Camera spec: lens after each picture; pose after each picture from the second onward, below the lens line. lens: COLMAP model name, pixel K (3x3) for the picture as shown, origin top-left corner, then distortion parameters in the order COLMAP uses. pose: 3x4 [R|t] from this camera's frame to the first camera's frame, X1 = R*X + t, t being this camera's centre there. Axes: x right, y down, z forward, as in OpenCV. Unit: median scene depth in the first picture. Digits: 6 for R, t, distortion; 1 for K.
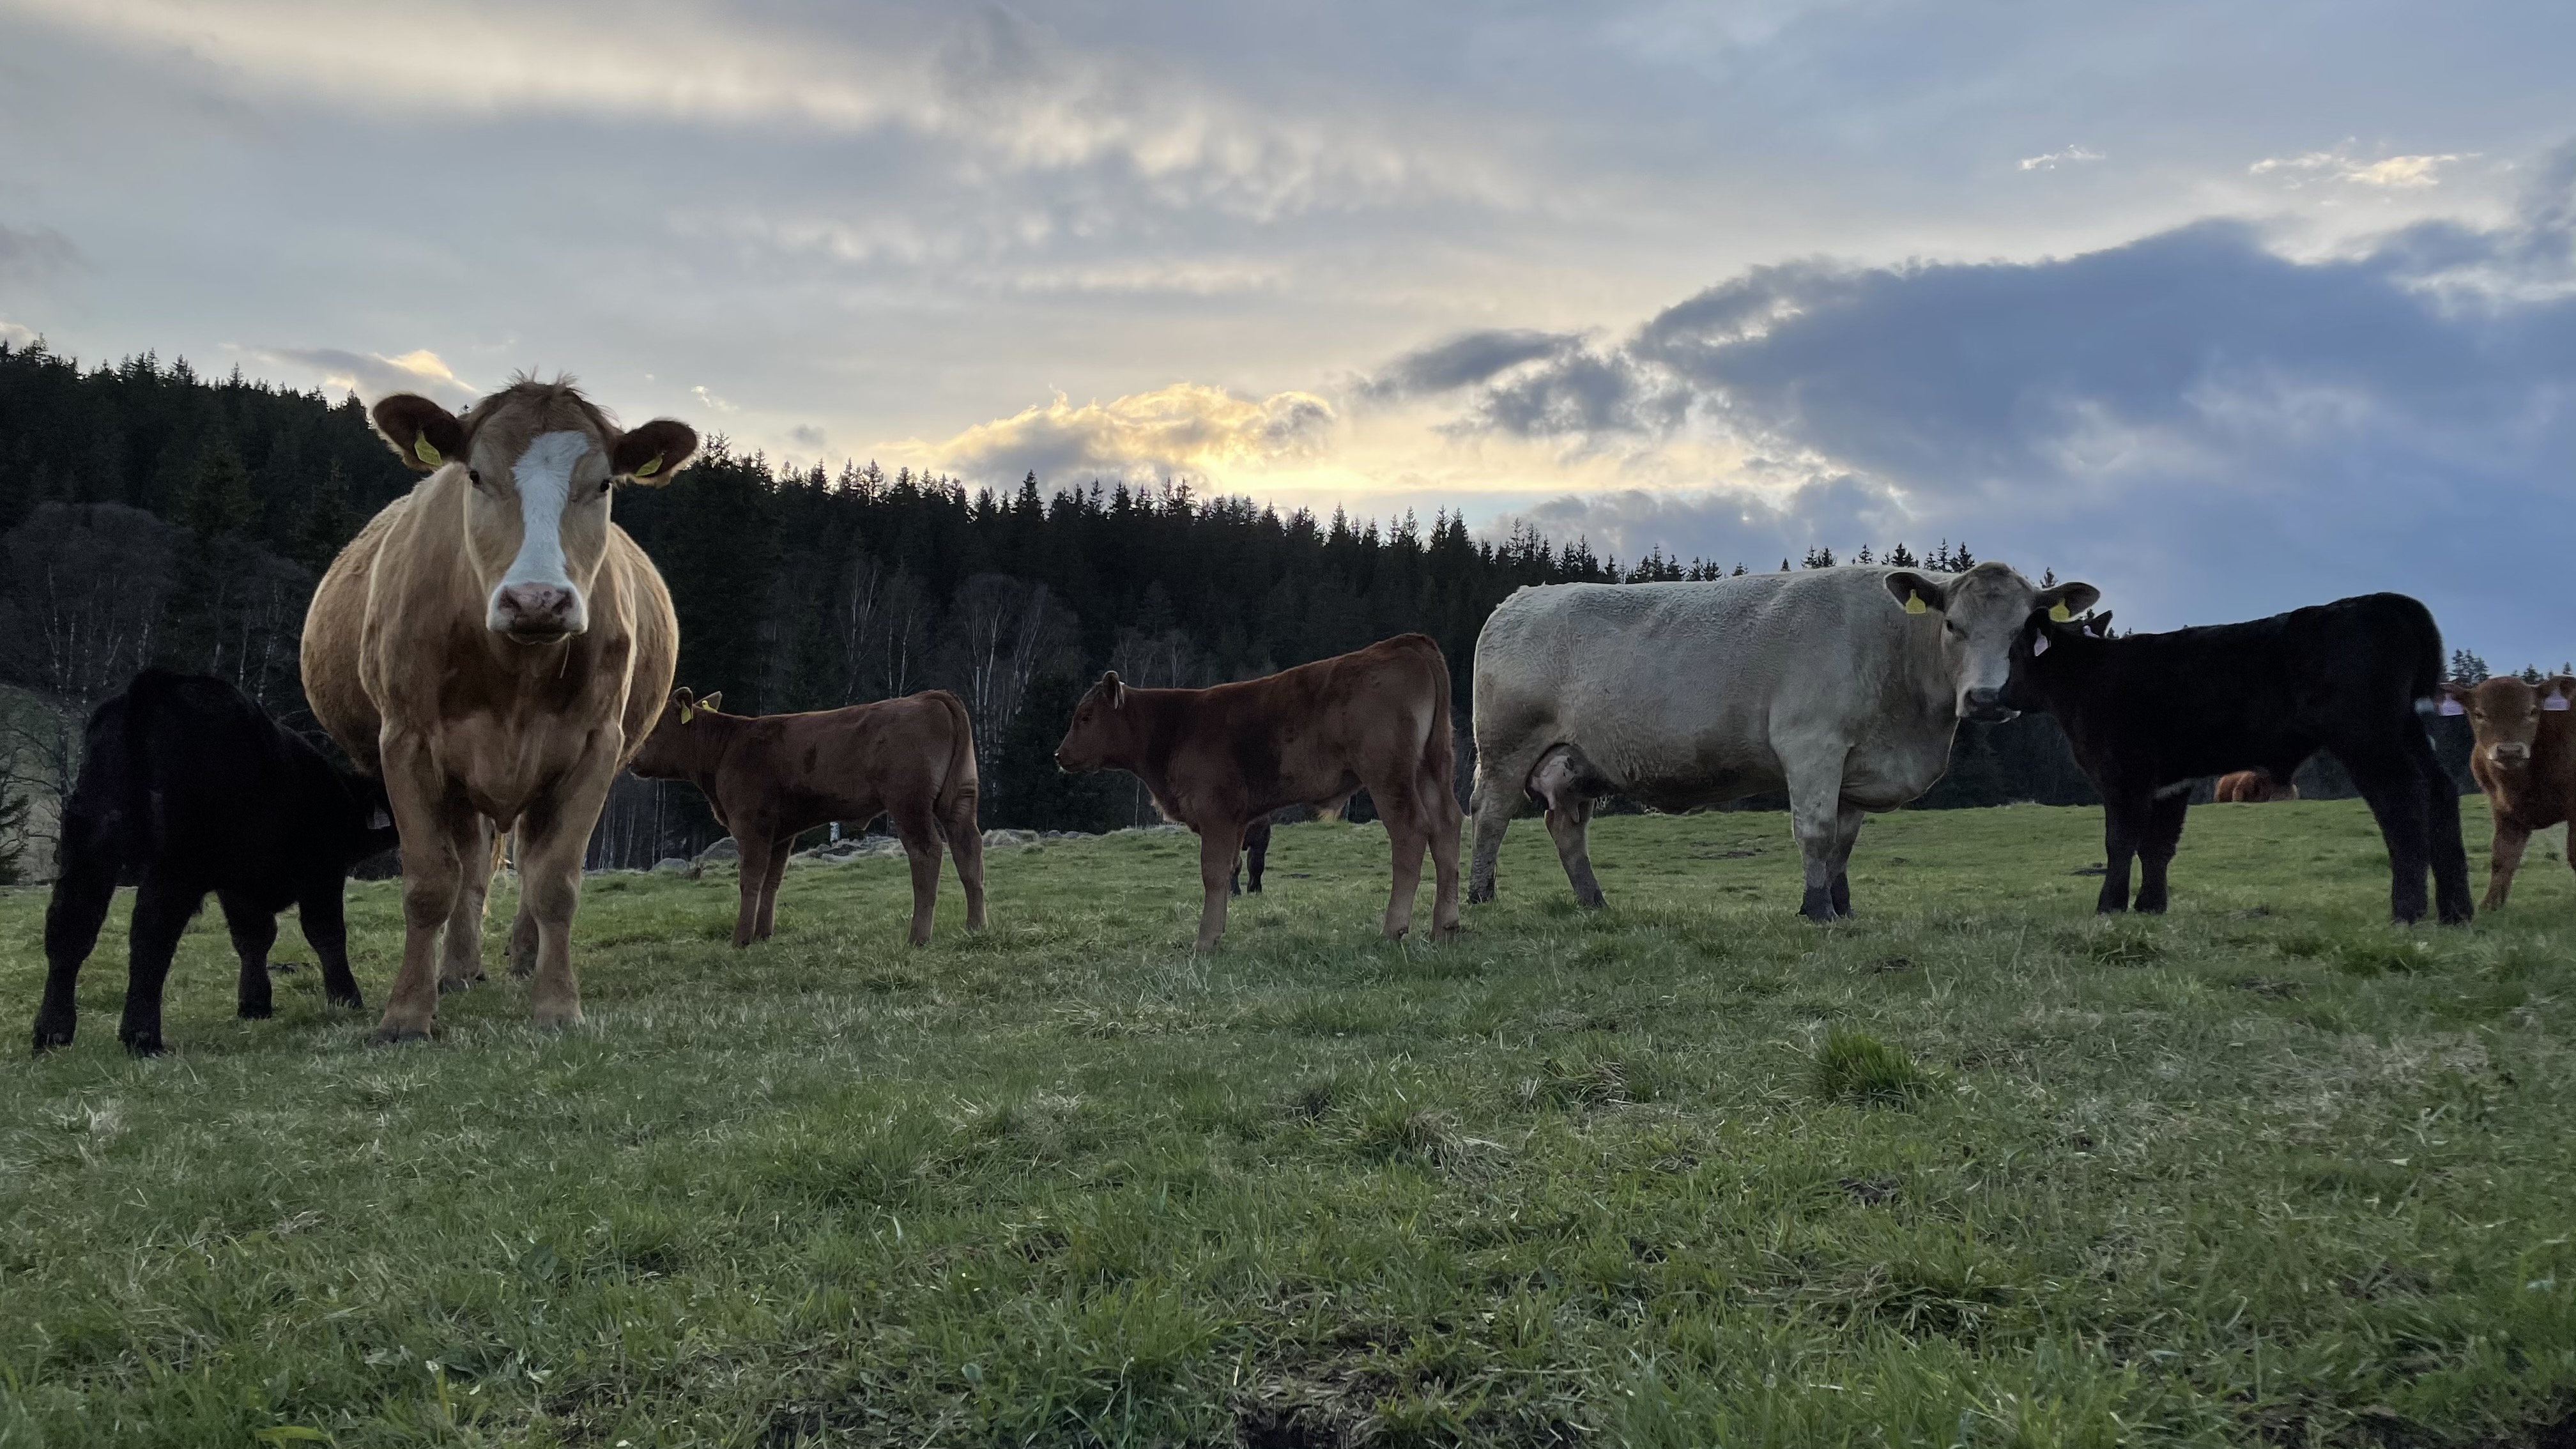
lens RADIAL K [[1931.9, 0, 1292.9], [0, 1931.9, 700.7], [0, 0, 1]] dist [0.105929, -0.132848]
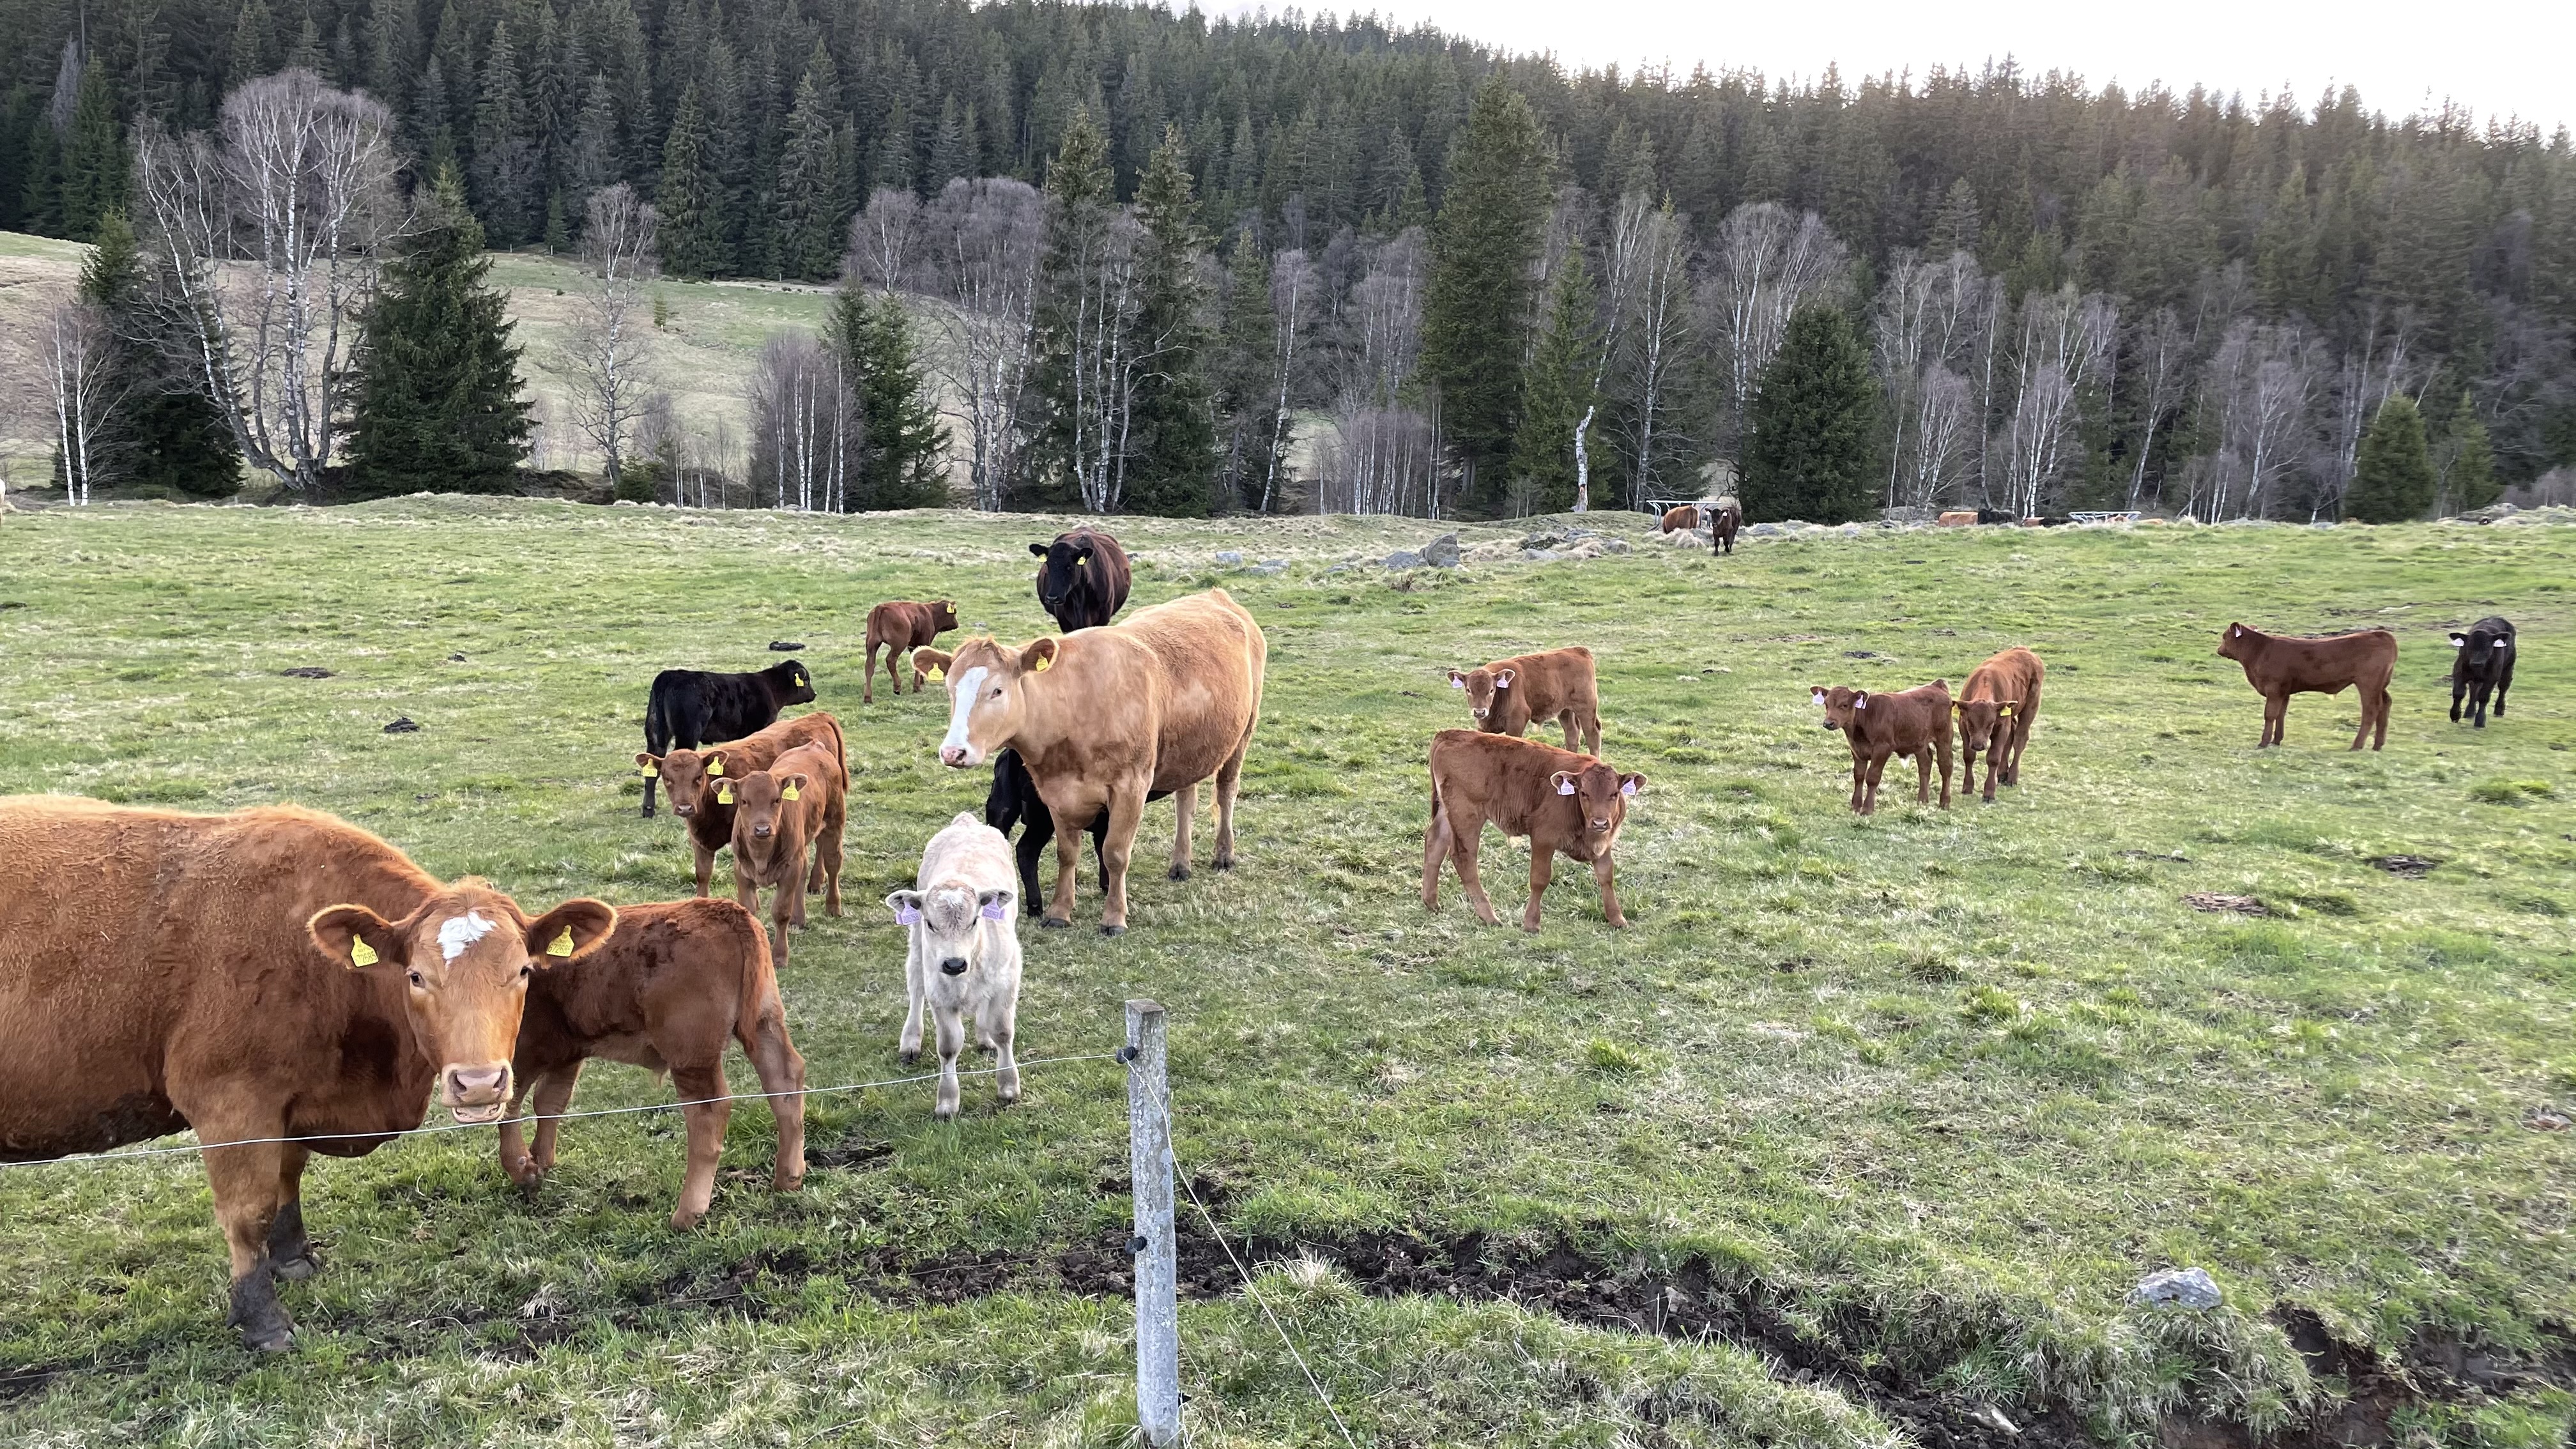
lens RADIAL K [[1939.1, 0, 1288.0], [0, 1939.1, 724.5], [0, 0, 1]] dist [0.083790, -0.103545]
pose [[0.920567, 0.082231, -0.381830, 0.356718], [0.002494, 0.976329, 0.216276, -0.322470], [0.390576, -0.200048, 0.898572, -0.537773]]
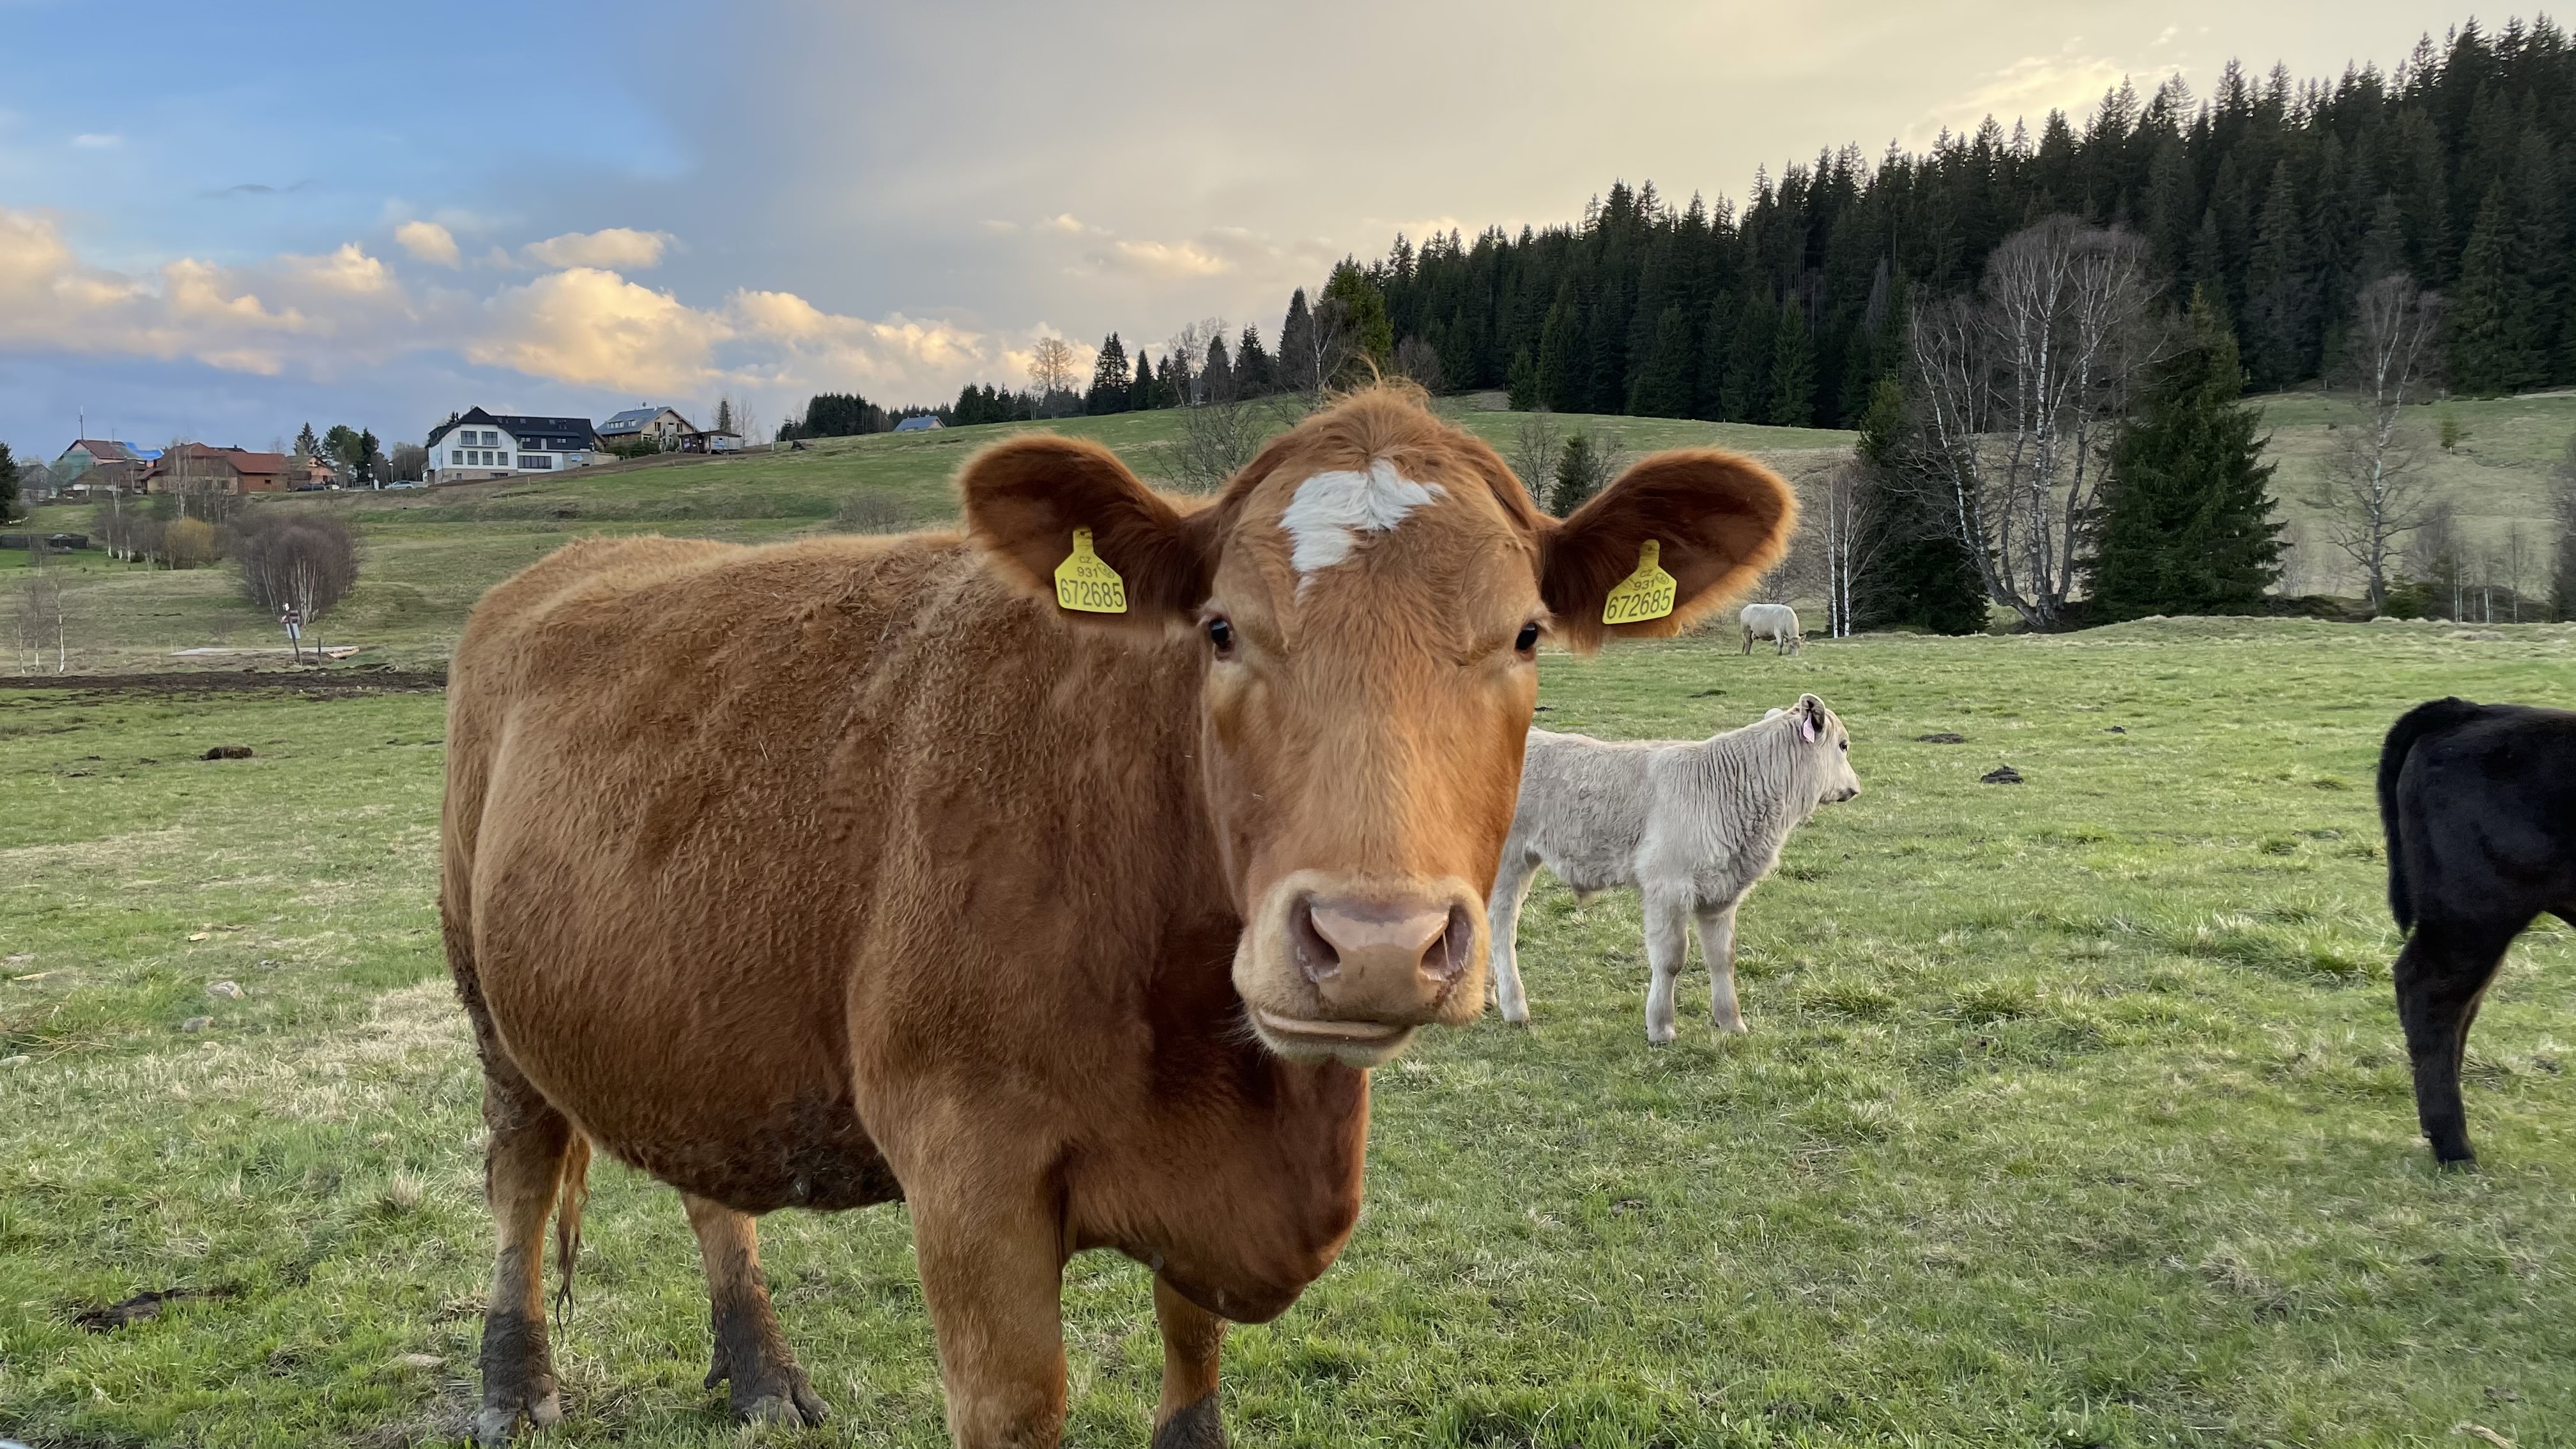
lens RADIAL K [[1944.3, 0, 1317.9], [0, 1944.3, 700.3], [0, 0, 1]] dist [0.094337, -0.113291]
pose [[0.338336, 0.042689, -0.940057, 0.037536], [0.098825, 0.991835, 0.080609, -0.116172], [0.935822, -0.120174, 0.331355, -0.089998]]
